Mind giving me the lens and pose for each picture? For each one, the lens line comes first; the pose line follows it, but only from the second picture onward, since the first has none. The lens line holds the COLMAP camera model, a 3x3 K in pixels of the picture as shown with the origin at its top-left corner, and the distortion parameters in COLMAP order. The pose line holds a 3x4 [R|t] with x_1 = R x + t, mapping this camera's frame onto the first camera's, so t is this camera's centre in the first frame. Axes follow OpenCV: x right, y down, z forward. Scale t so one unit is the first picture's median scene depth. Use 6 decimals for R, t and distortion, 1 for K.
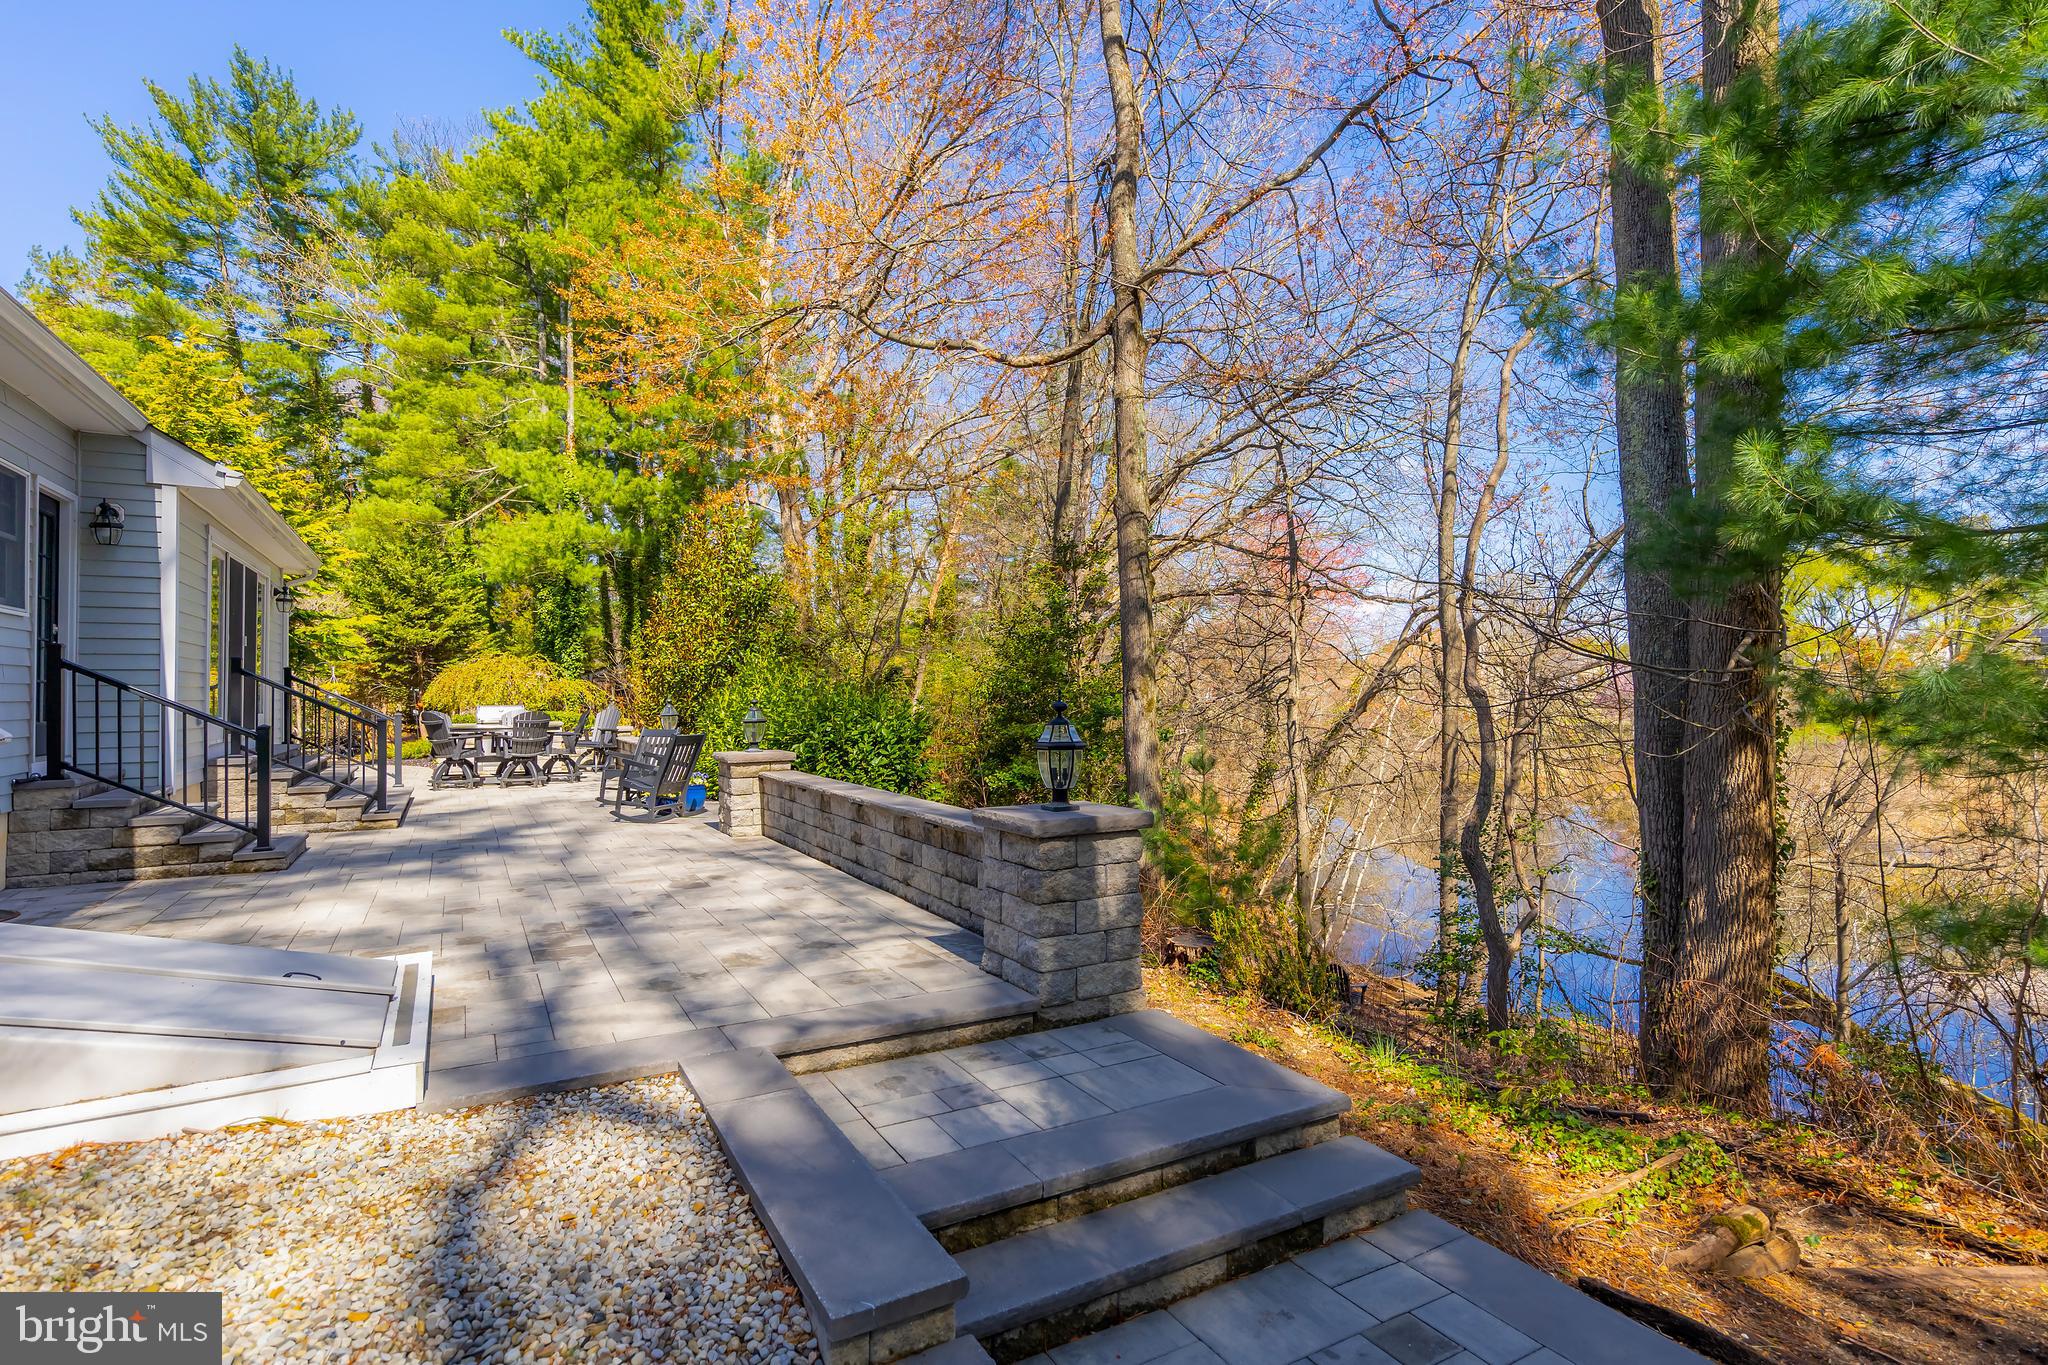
lens RADIAL K [[1004.1, 0, 1039.0], [0, 1004.1, 662.4], [0, 0, 1]] dist [0.004071, -0.000318]
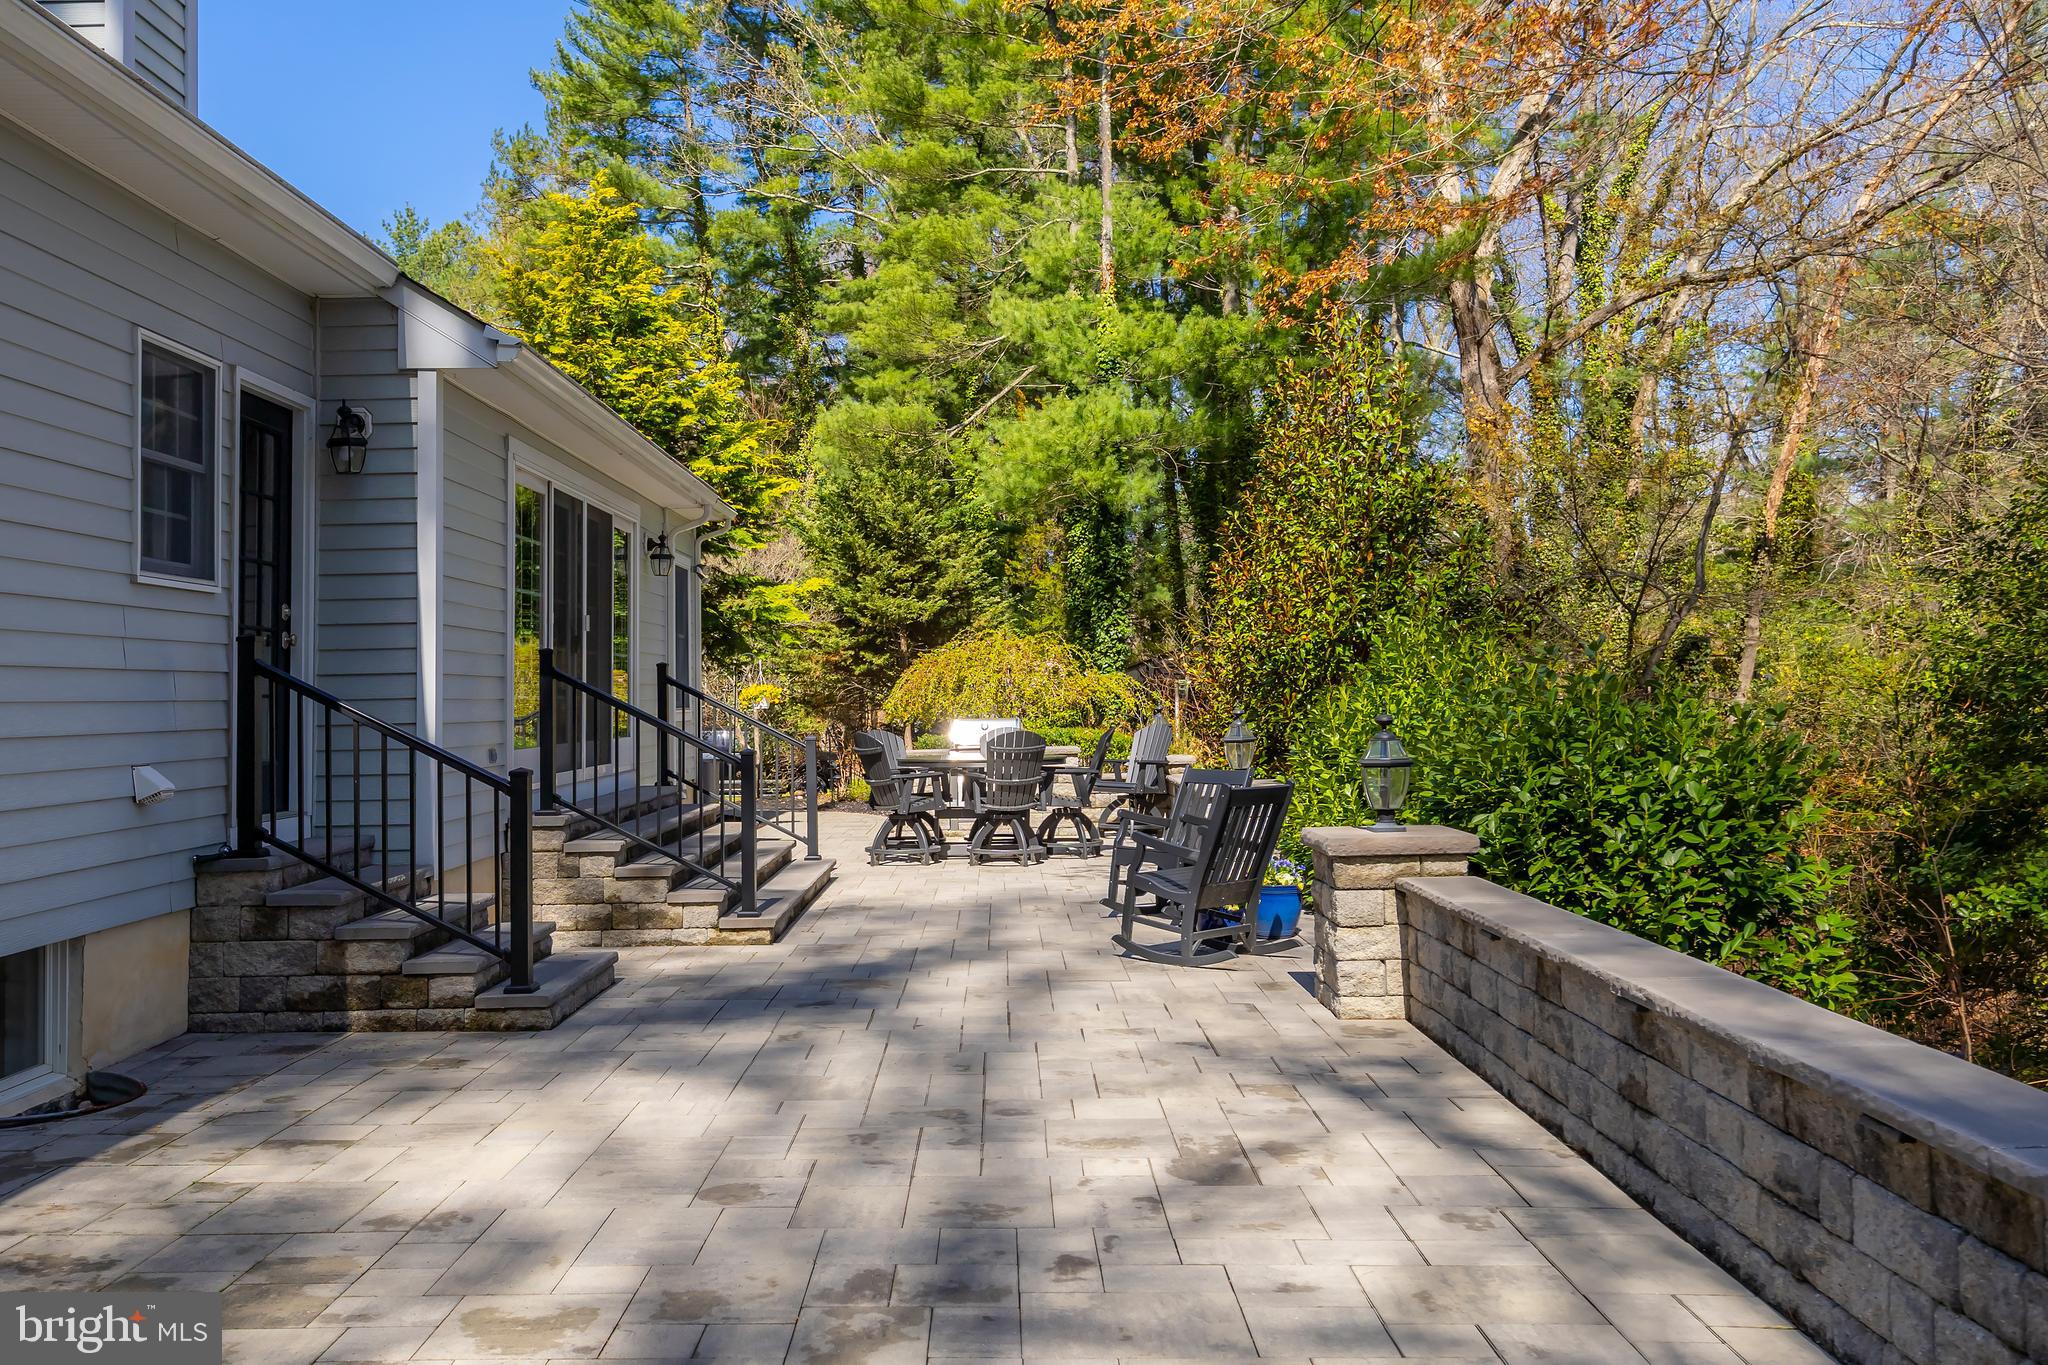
lens RADIAL K [[1676.2, 0, 977.7], [0, 1676.2, 686.4], [0, 0, 1]] dist [-0.003749, -0.001843]
pose [[0.856802, -0.012498, -0.515495, -0.039196], [0.028346, 0.999336, 0.022886, 0.001152], [0.514866, -0.034221, 0.856587, 0.199858]]
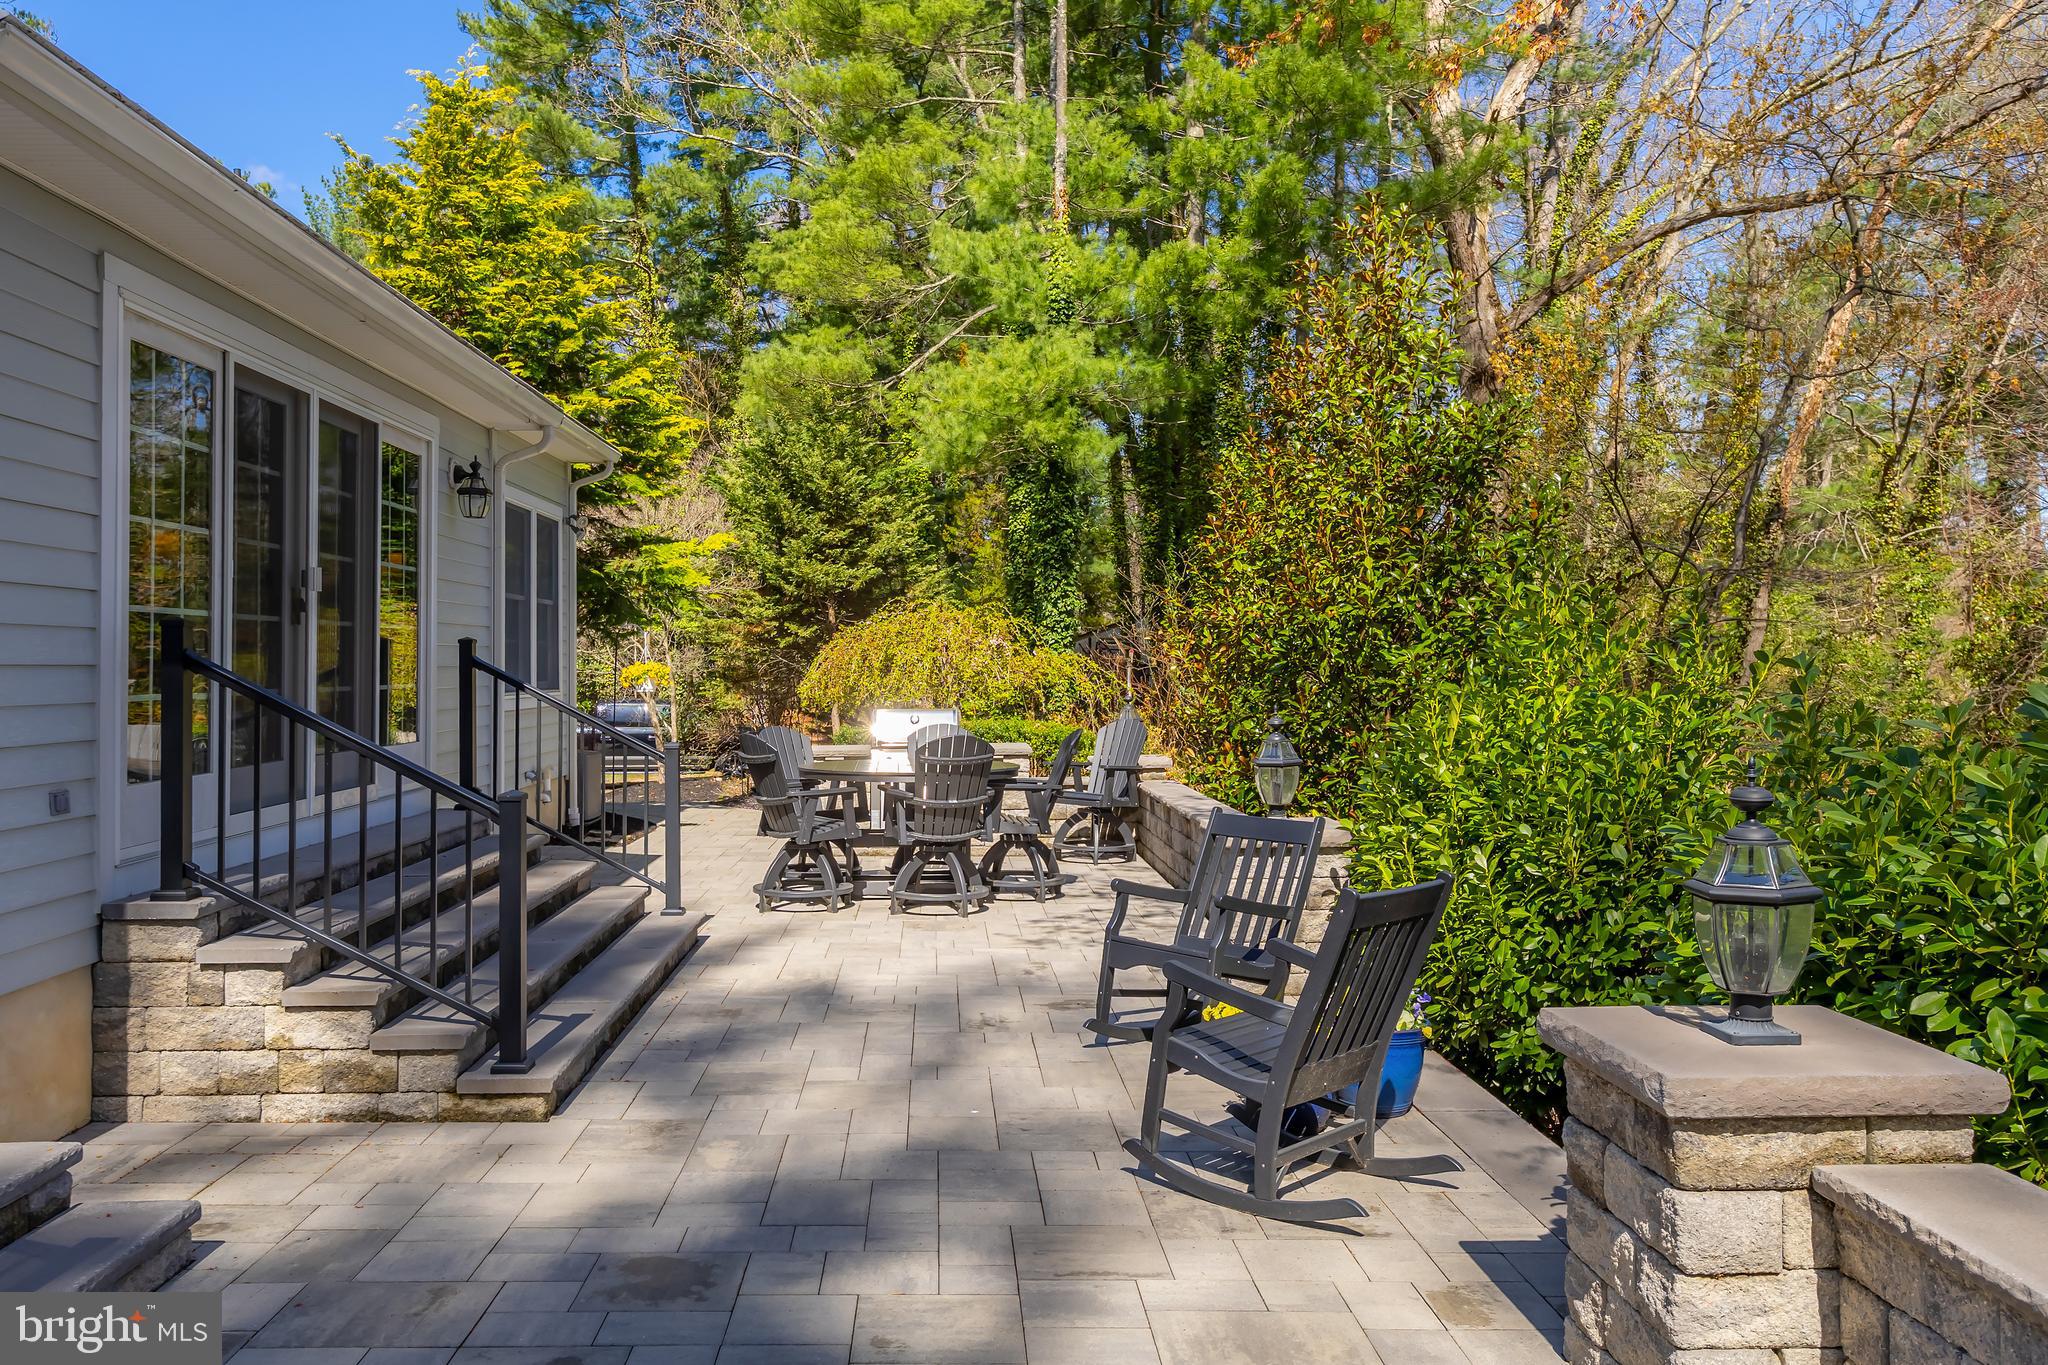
lens RADIAL K [[1498.3, 0, 937.8], [0, 1498.3, 818.3], [0, 0, 1]] dist [-0.001245, -0.000564]
pose [[0.864203, 0.053539, -0.500286, -0.214147], [0.015403, 0.991041, 0.132665, -0.001019], [0.502907, -0.122355, 0.855636, 0.501916]]
